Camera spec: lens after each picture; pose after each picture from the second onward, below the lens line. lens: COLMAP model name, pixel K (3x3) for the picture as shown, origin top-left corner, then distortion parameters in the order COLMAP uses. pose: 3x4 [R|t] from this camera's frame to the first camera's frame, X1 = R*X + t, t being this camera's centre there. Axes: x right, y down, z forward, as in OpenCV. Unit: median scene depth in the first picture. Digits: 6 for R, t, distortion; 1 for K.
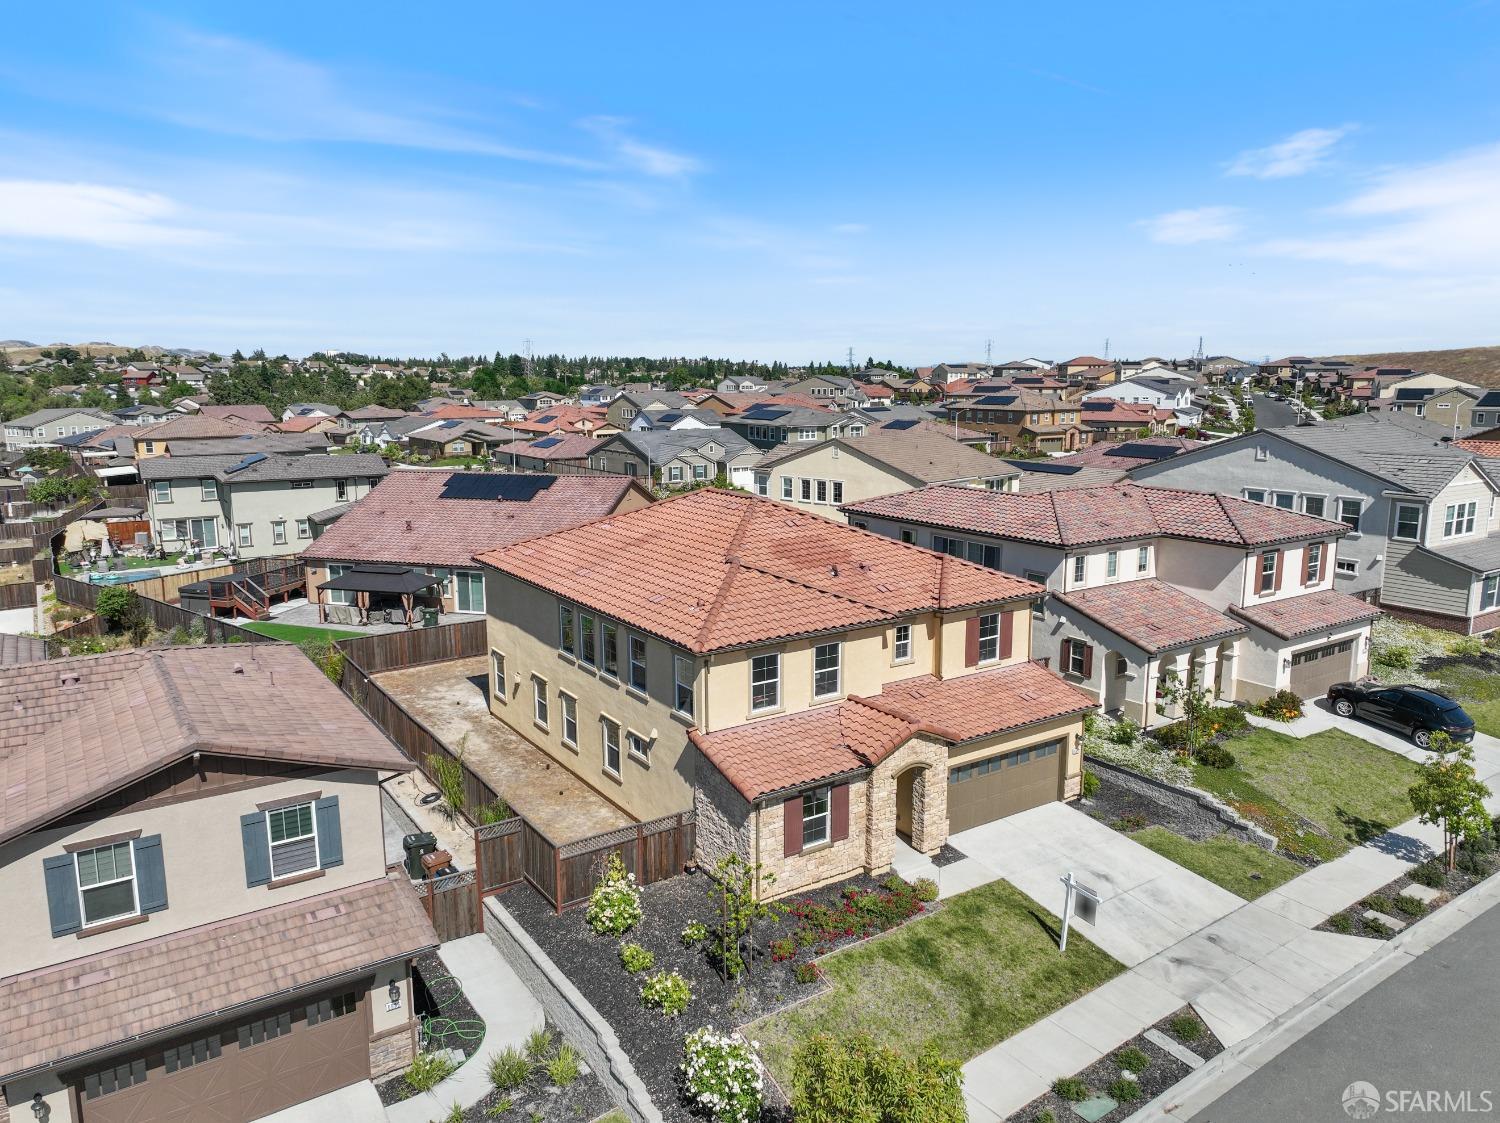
lens RADIAL K [[1055.0, 0, 752.9], [0, 1055.0, 559.5], [0, 0, 1]] dist [0.001632, 0.014089]
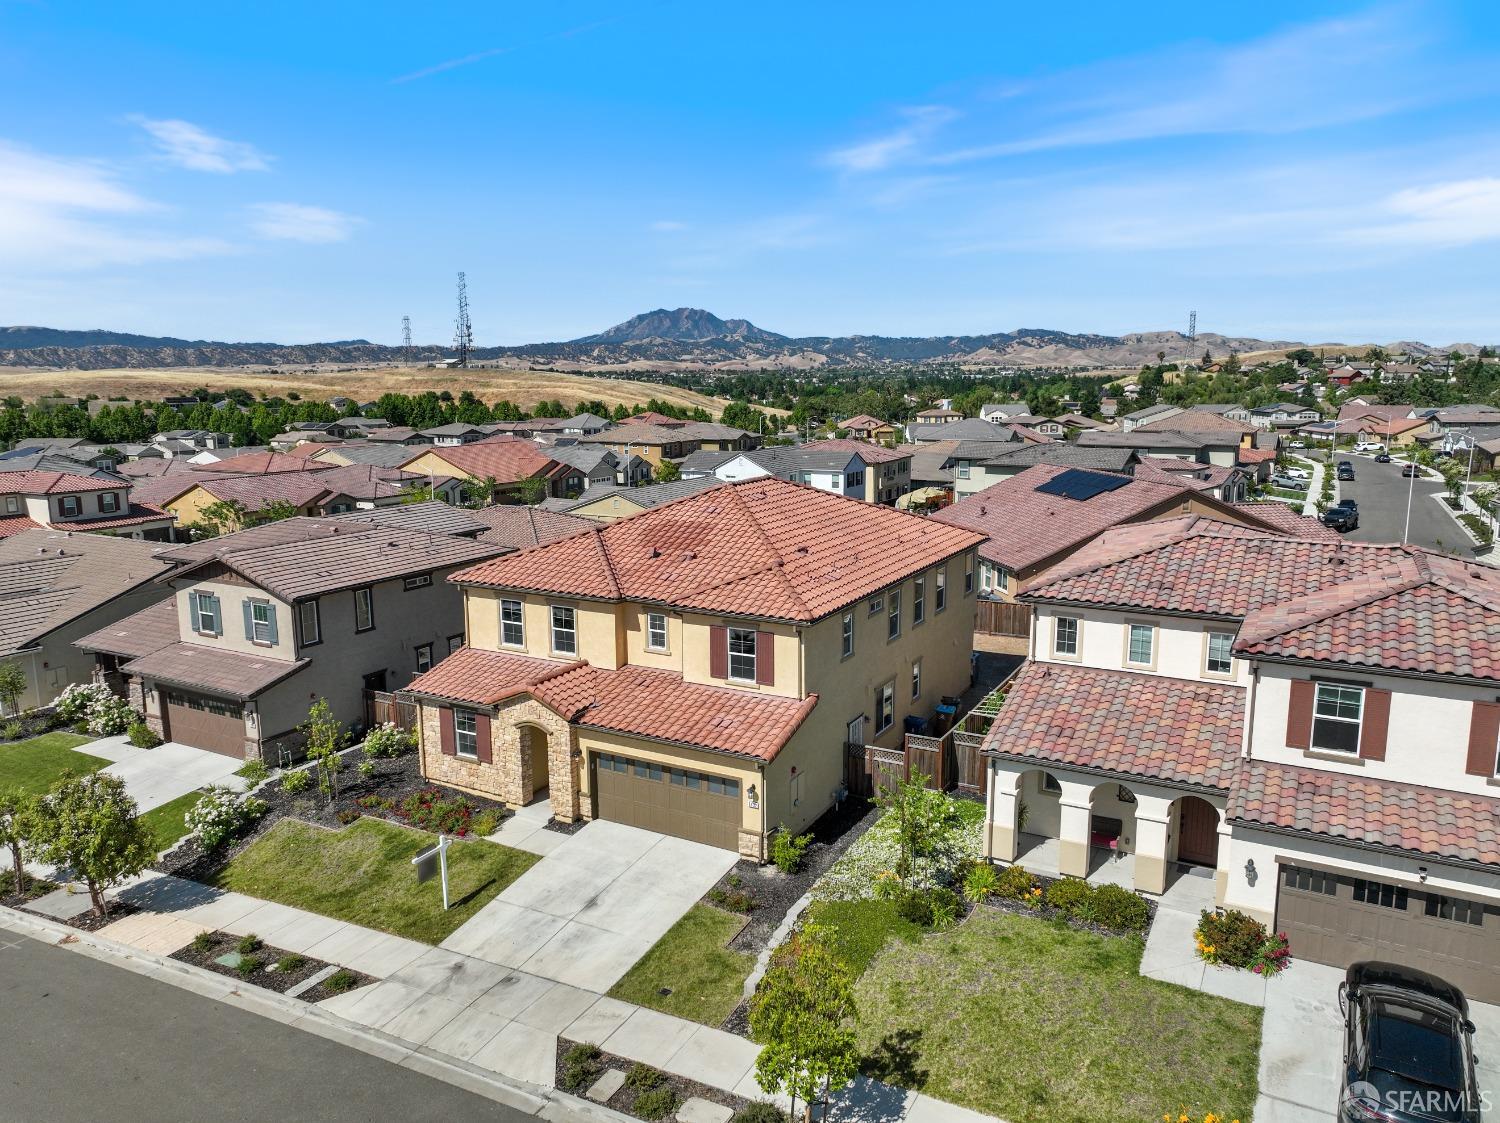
lens RADIAL K [[1055.0, 0, 752.9], [0, 1055.0, 559.5], [0, 0, 1]] dist [0.001632, 0.014089]
pose [[0.457593, 0.151863, -0.876097, 1.130023], [-0.151586, 0.984207, 0.091427, -0.101617], [0.876145, 0.090968, 0.473386, 0.636721]]
